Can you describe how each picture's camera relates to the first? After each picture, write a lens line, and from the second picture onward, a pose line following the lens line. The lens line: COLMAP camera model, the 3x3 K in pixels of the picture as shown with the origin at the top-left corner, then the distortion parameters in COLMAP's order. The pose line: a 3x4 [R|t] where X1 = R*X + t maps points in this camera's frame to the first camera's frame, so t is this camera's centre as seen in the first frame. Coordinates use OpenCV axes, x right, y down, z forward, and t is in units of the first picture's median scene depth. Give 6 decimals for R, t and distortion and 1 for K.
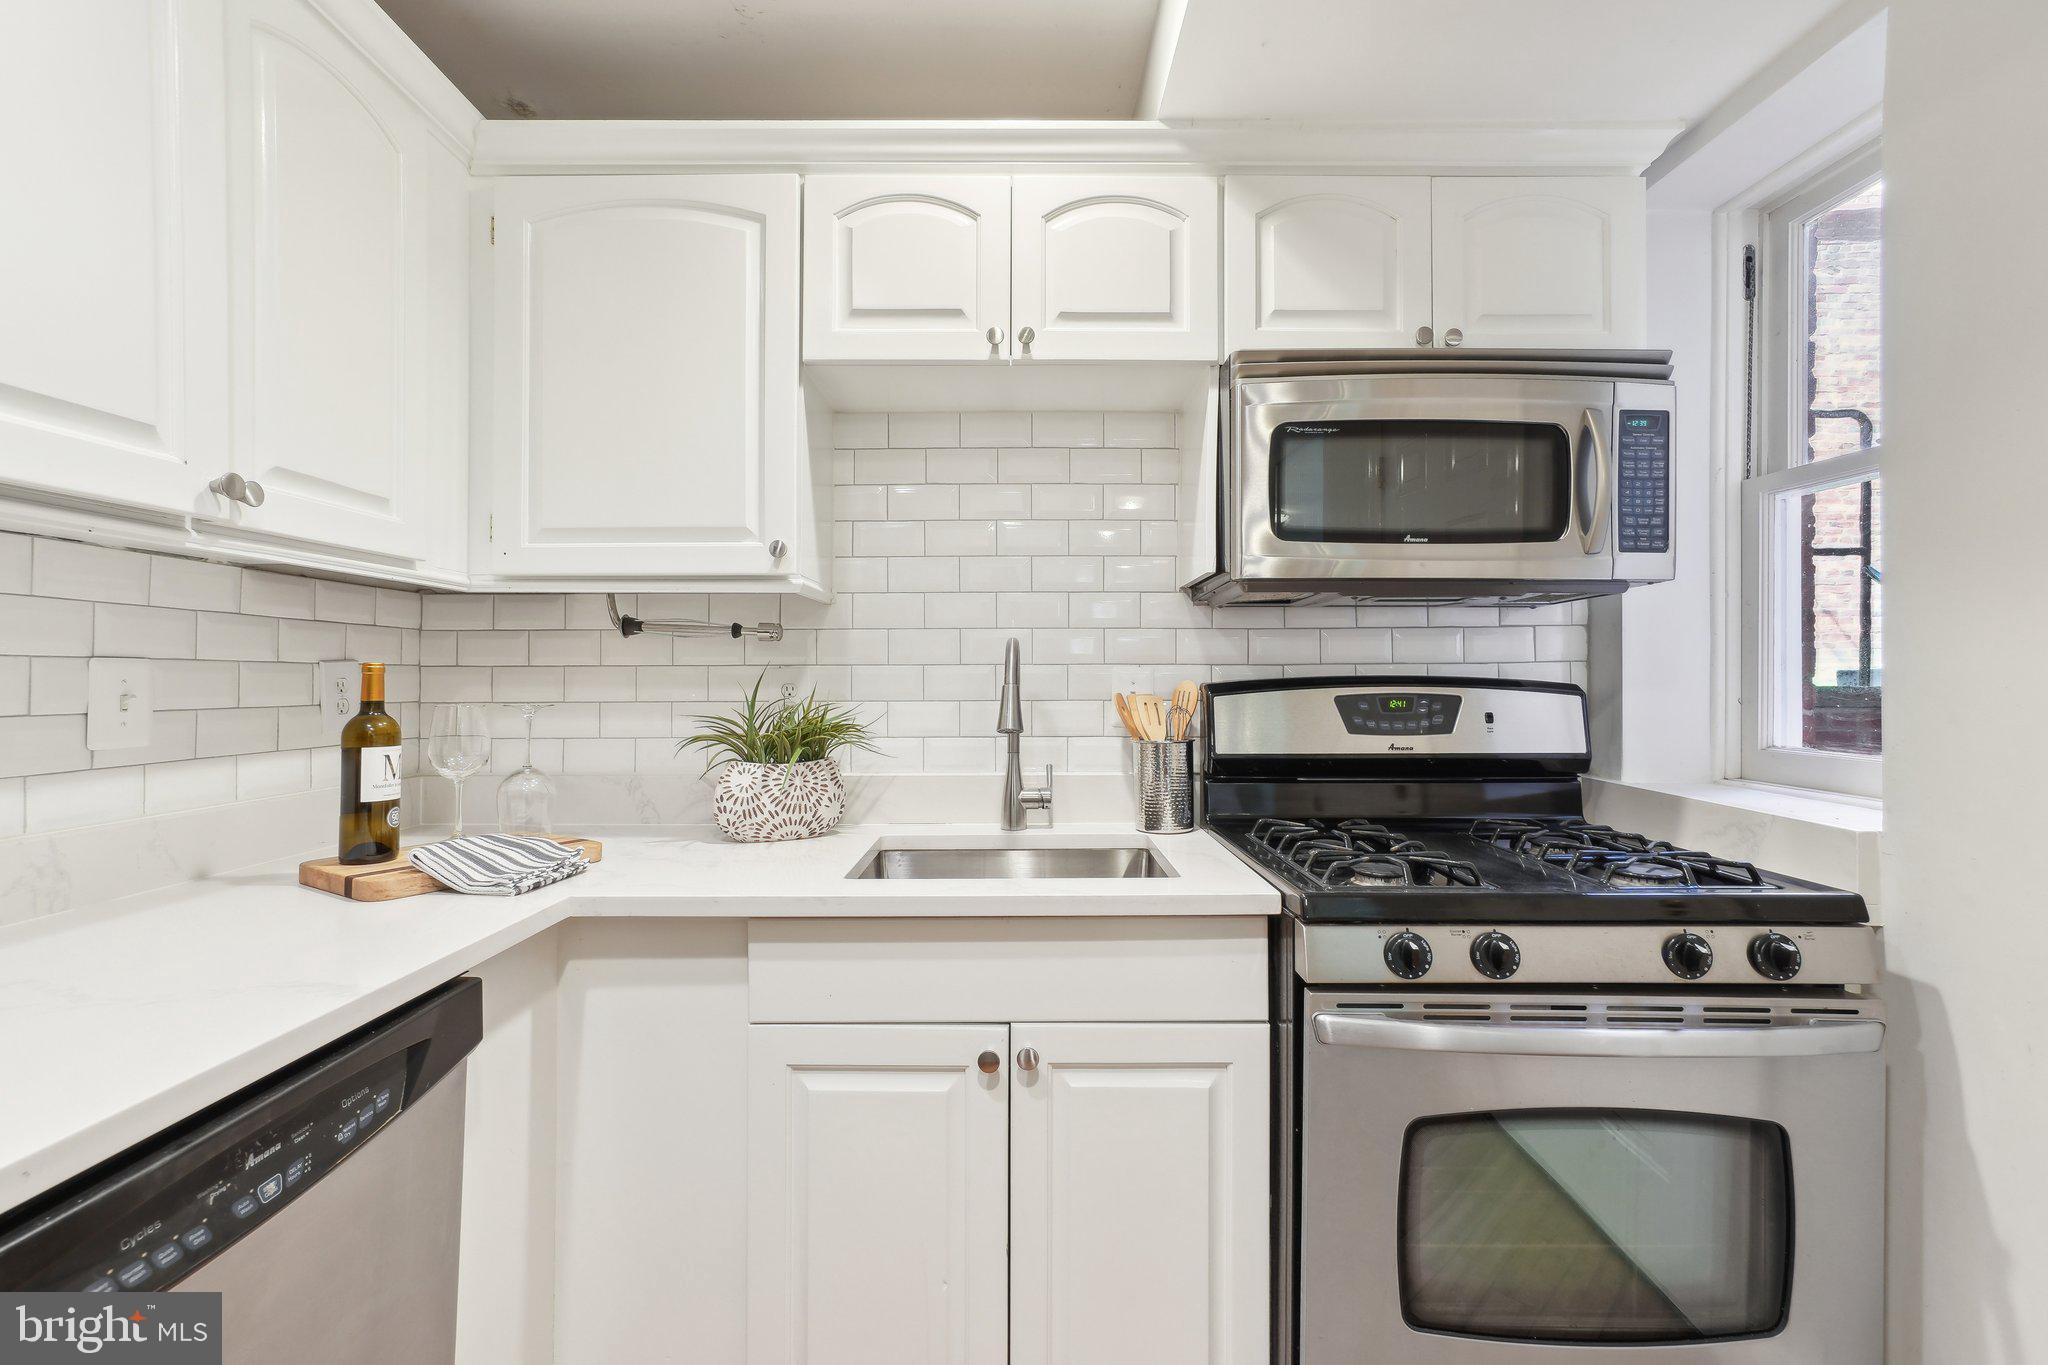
lens RADIAL K [[905.1, 0, 1036.7], [0, 905.1, 667.0], [0, 0, 1]] dist [-0.009898, 0.006773]
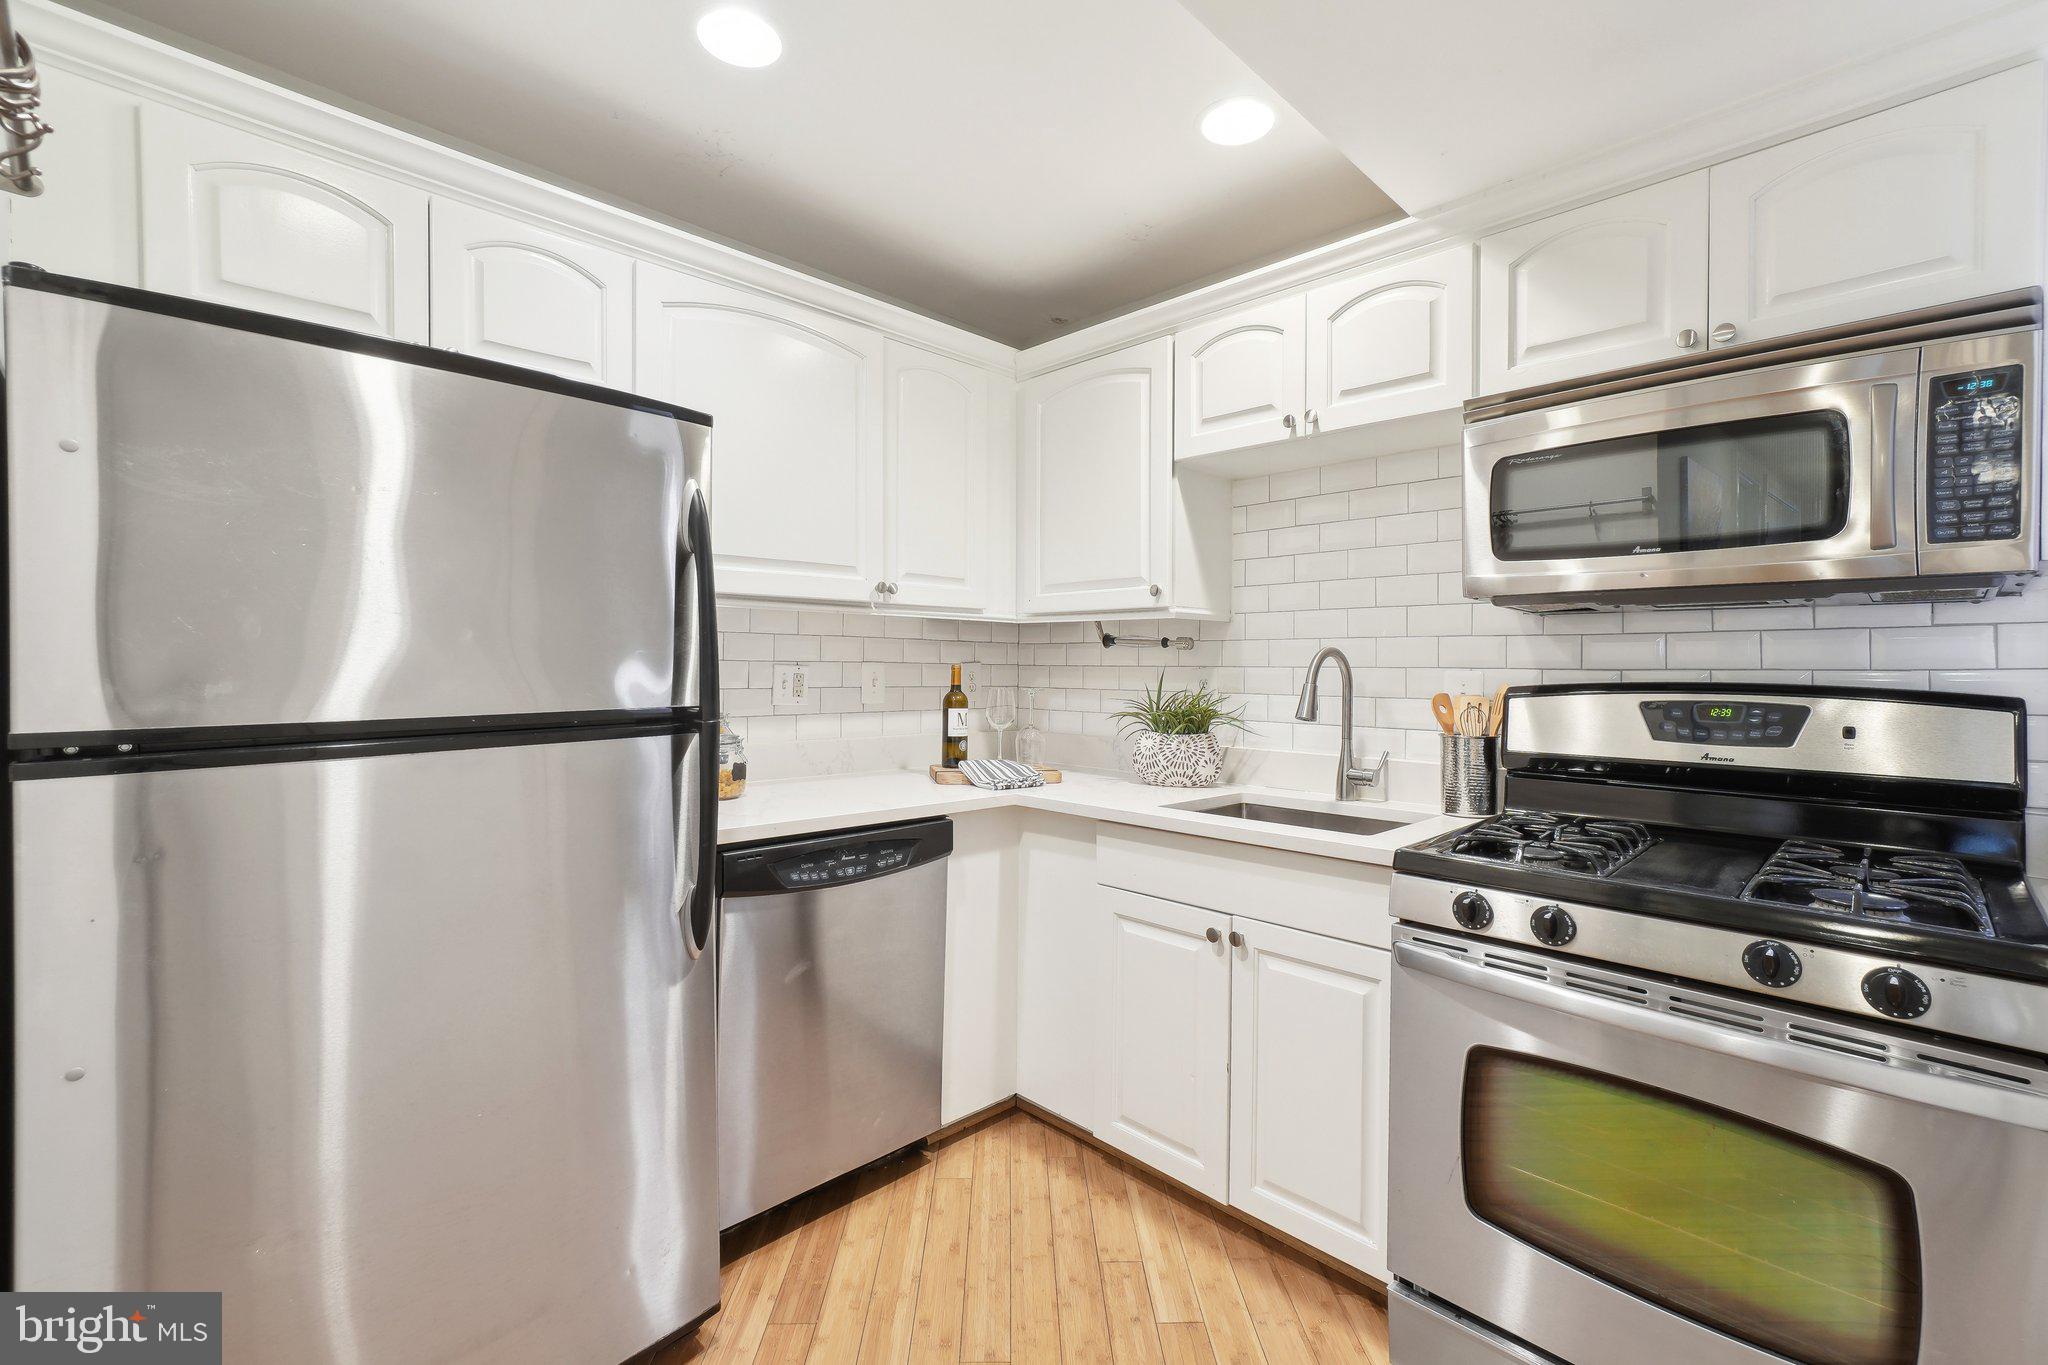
lens RADIAL K [[905.1, 0, 1014.8], [0, 905.1, 673.2], [0, 0, 1]] dist [-0.009898, 0.006773]
pose [[0.696167, 0.012085, -0.717778, 0.625920], [-0.002732, 0.999896, 0.014185, -0.012872], [0.717875, -0.007914, 0.696127, -0.216717]]
